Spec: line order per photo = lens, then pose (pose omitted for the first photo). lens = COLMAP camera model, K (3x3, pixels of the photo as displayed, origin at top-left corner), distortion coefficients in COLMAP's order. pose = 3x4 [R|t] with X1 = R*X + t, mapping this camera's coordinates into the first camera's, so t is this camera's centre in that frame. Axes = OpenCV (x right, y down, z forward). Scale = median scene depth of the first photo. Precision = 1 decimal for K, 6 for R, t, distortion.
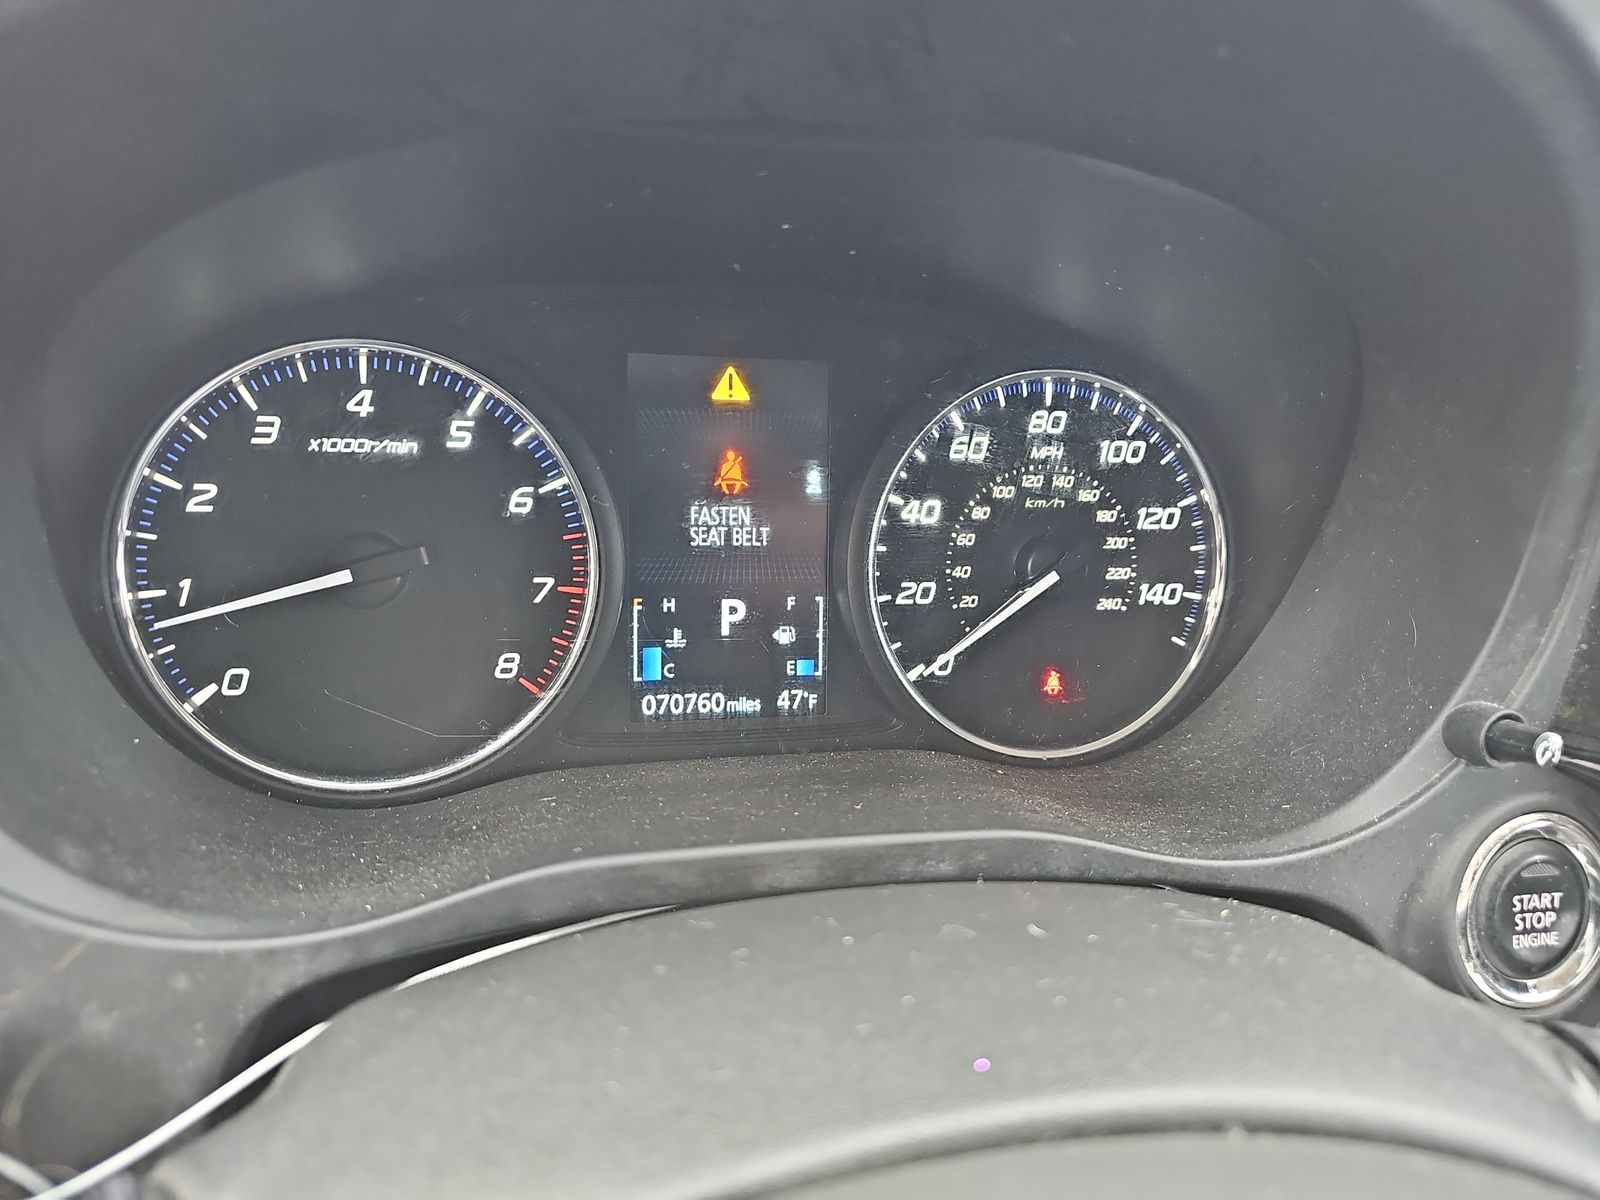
lens RADIAL K [[1054.2, 0, 802.1], [0, 1054.2, 611.8], [0, 0, 1]] dist [0.028116, -0.010127]
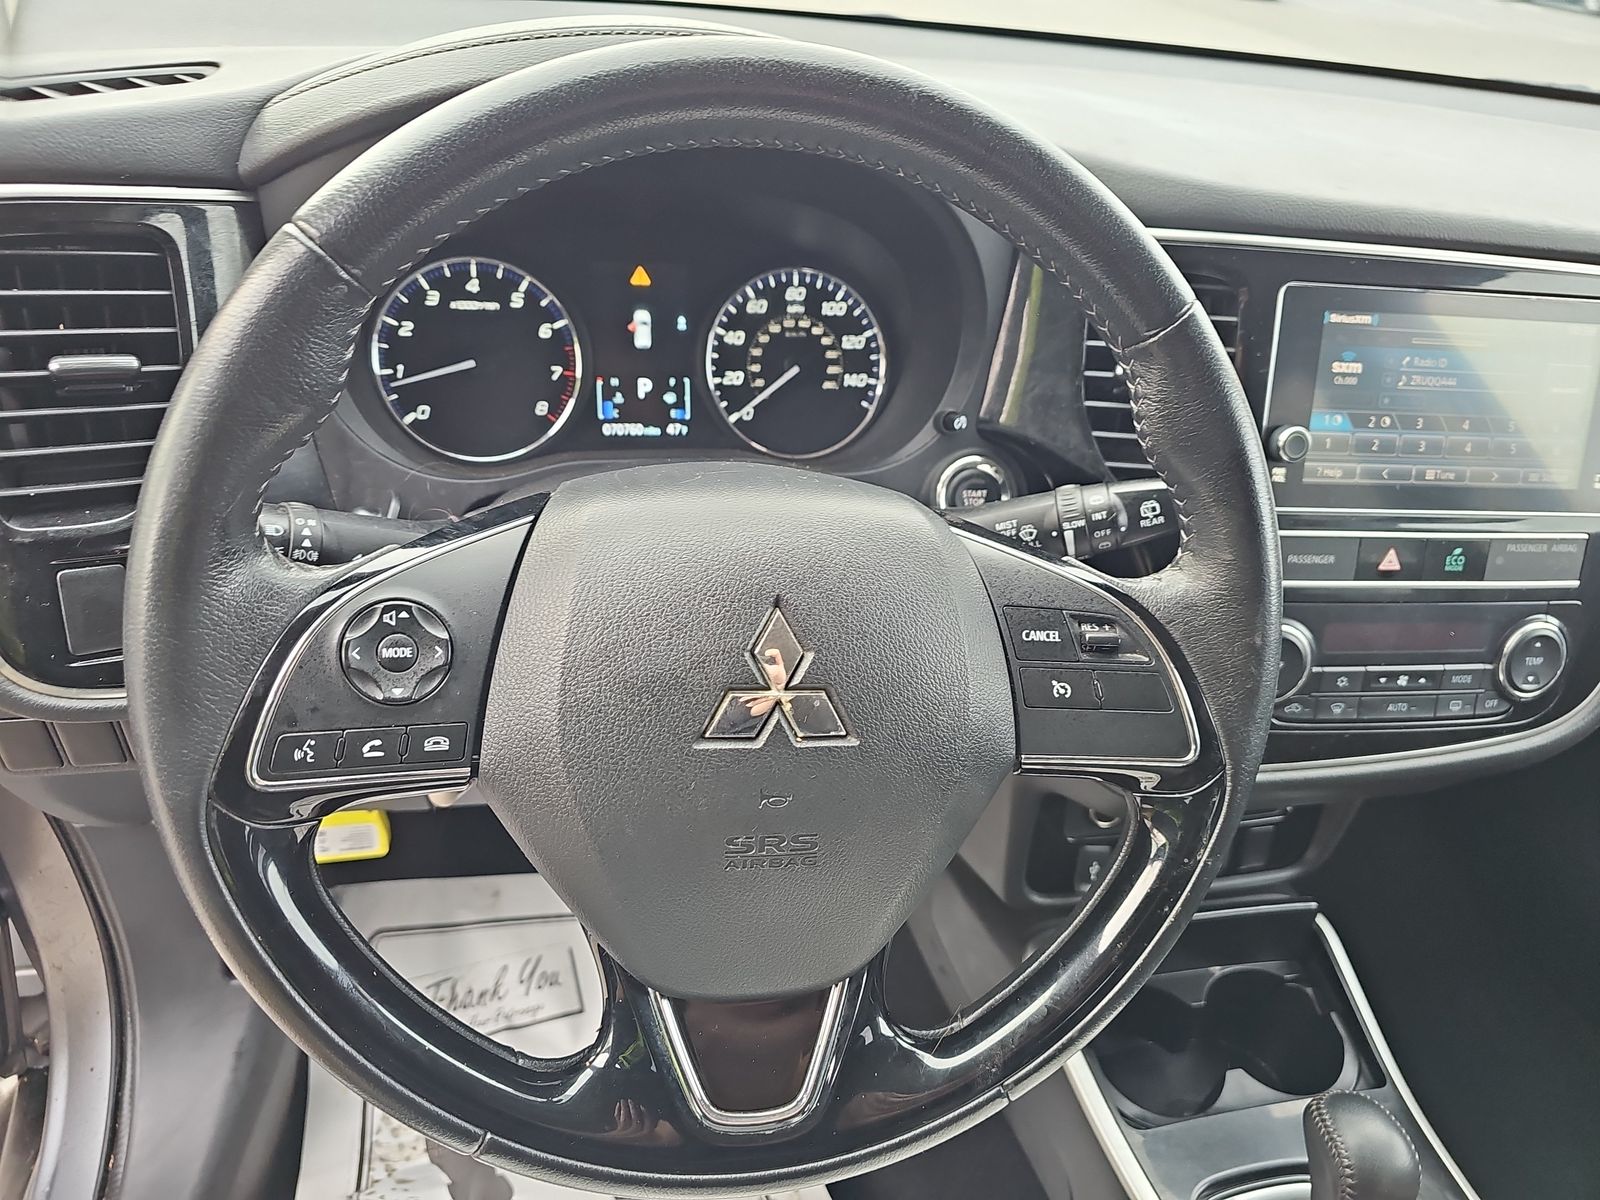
lens RADIAL K [[1054.2, 0, 804.5], [0, 1054.2, 597.4], [0, 0, 1]] dist [0.028116, -0.010127]
pose [[0.997034, -0.022216, 0.073689, 0.087283], [0.014253, 0.994171, 0.106866, 0.196969], [-0.075634, -0.105499, 0.991539, -1.156689]]
